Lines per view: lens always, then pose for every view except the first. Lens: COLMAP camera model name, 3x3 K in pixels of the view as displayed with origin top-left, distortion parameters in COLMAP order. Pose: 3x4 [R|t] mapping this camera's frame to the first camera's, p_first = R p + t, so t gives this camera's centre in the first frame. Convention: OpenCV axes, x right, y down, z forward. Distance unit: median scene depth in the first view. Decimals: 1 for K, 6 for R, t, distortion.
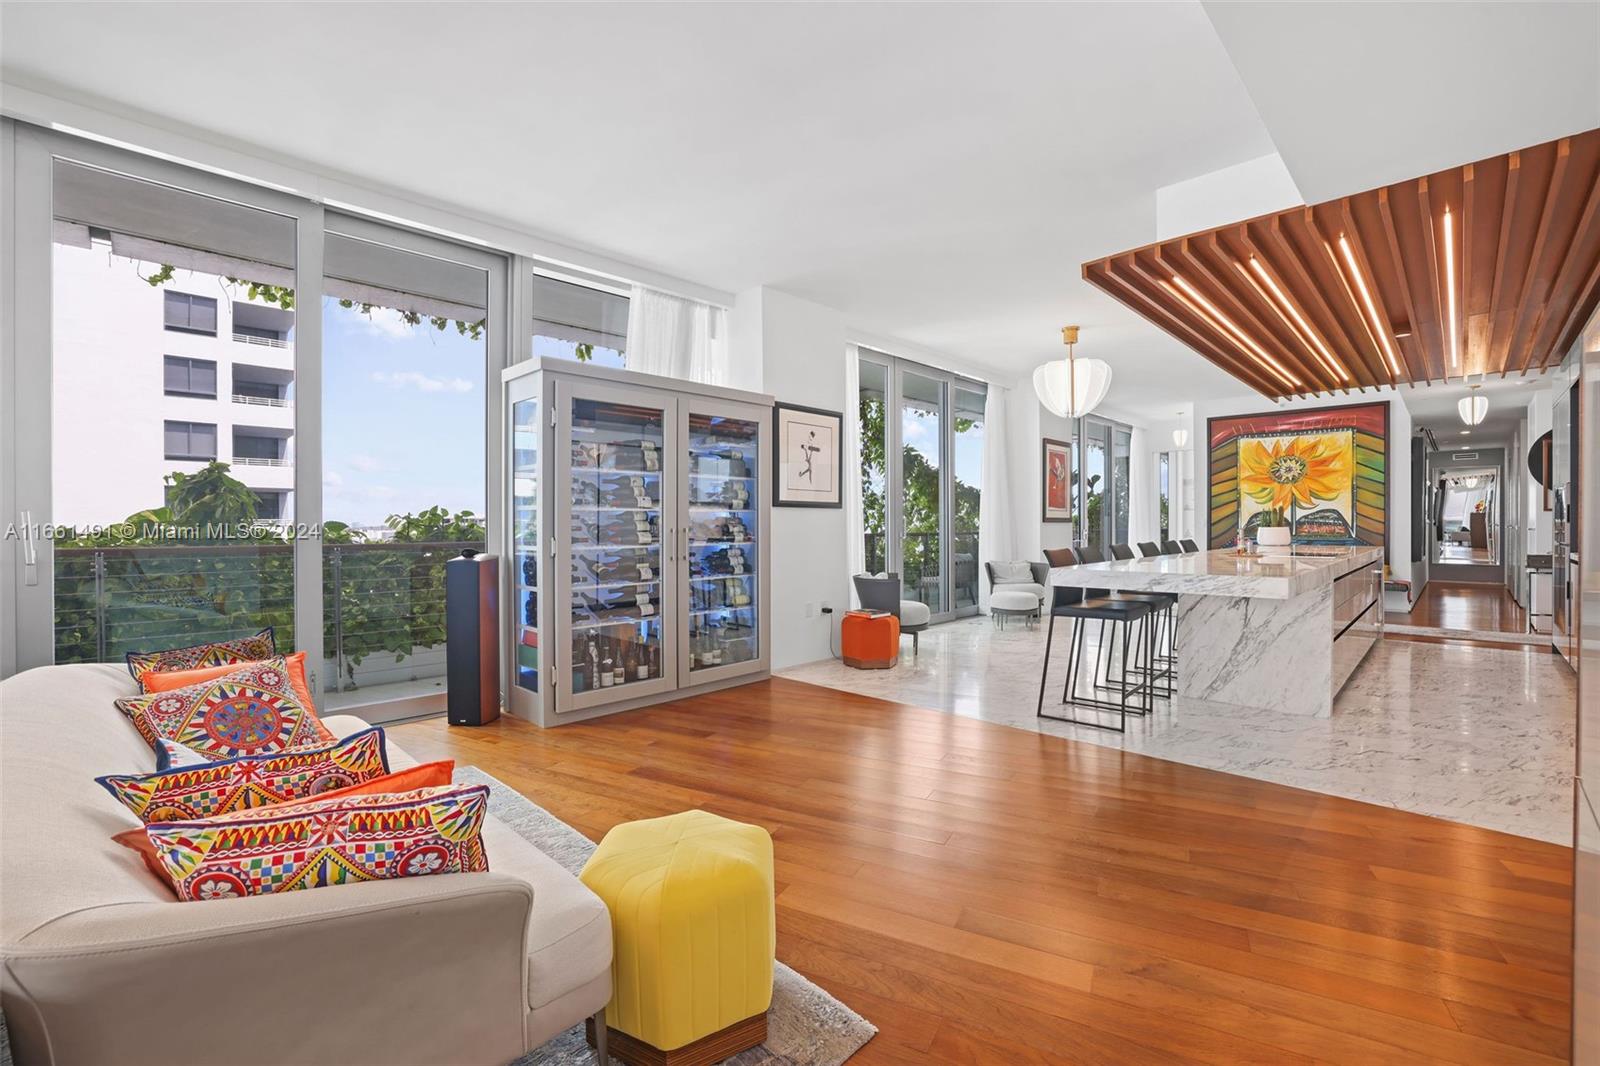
lens RADIAL K [[684.8, 0, 800.0], [0, 684.8, 533.0], [0, 0, 1]] dist [-0.000797, -0.000297]
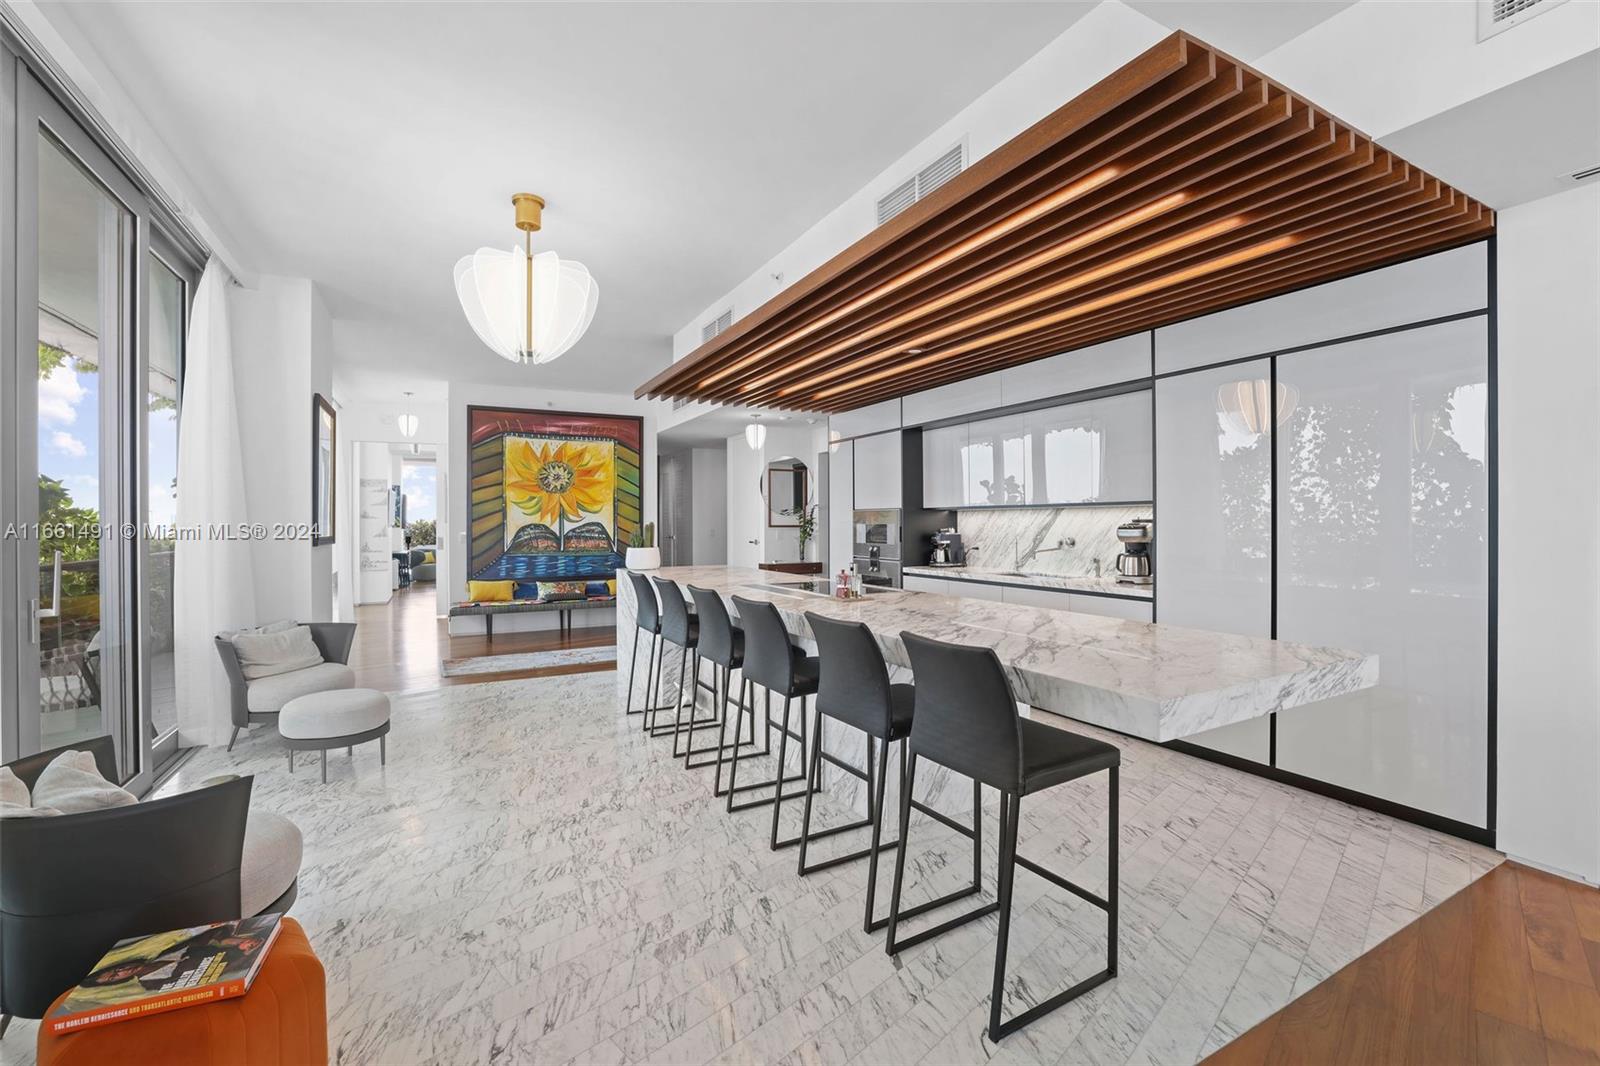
lens RADIAL K [[687.1, 0, 777.1], [0, 687.1, 526.5], [0, 0, 1]] dist [-0.001546, -0.000209]
pose [[0.313814, -0.004361, 0.949475, -0.045138], [0.017870, 0.999839, -0.001314, -0.022527], [-0.949316, 0.017380, 0.313841, 0.448780]]
